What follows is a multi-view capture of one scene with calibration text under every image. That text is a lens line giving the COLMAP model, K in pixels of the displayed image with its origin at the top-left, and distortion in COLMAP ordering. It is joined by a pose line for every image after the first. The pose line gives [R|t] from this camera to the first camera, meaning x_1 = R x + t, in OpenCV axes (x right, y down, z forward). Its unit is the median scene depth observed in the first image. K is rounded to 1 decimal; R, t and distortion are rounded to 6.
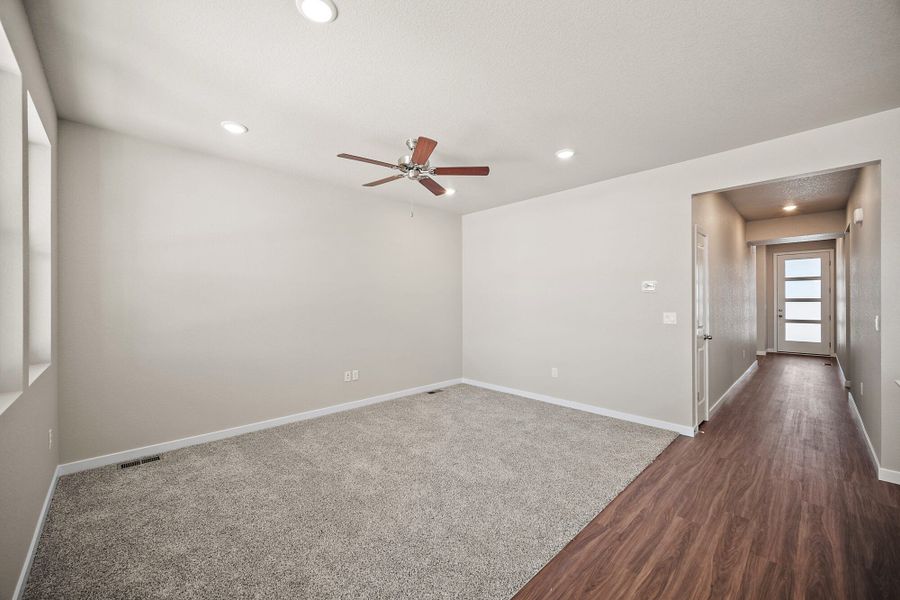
lens RADIAL K [[353.4, 0, 449.7], [0, 353.4, 301.1], [0, 0, 1]] dist [-0.002654, 0.001130]
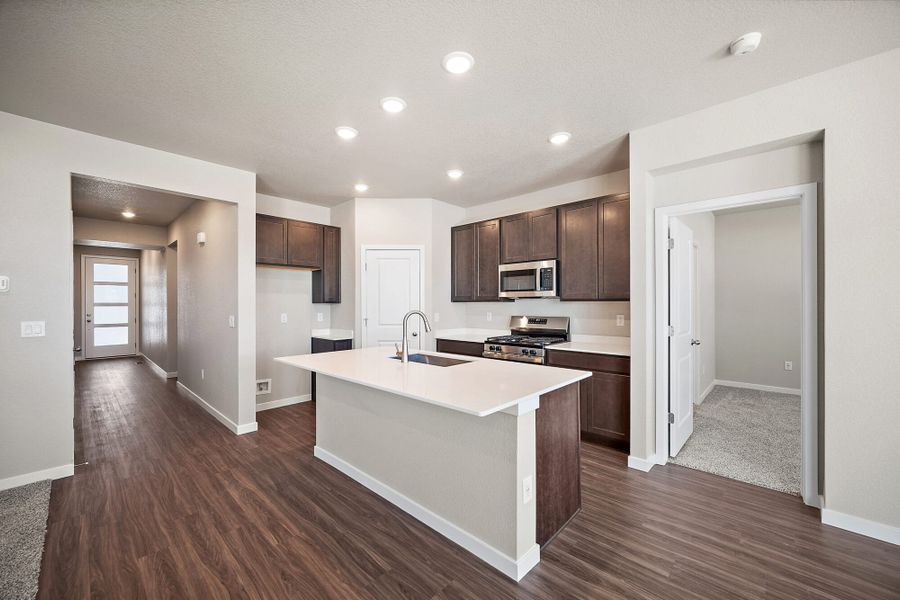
lens RADIAL K [[353.4, 0, 446.6], [0, 353.4, 300.8], [0, 0, 1]] dist [-0.002654, 0.001130]
pose [[-0.044431, 0.011502, 0.998946, -0.262990], [0.002358, 0.999932, -0.011409, 0.000946], [-0.999010, 0.001848, -0.044455, 0.324772]]
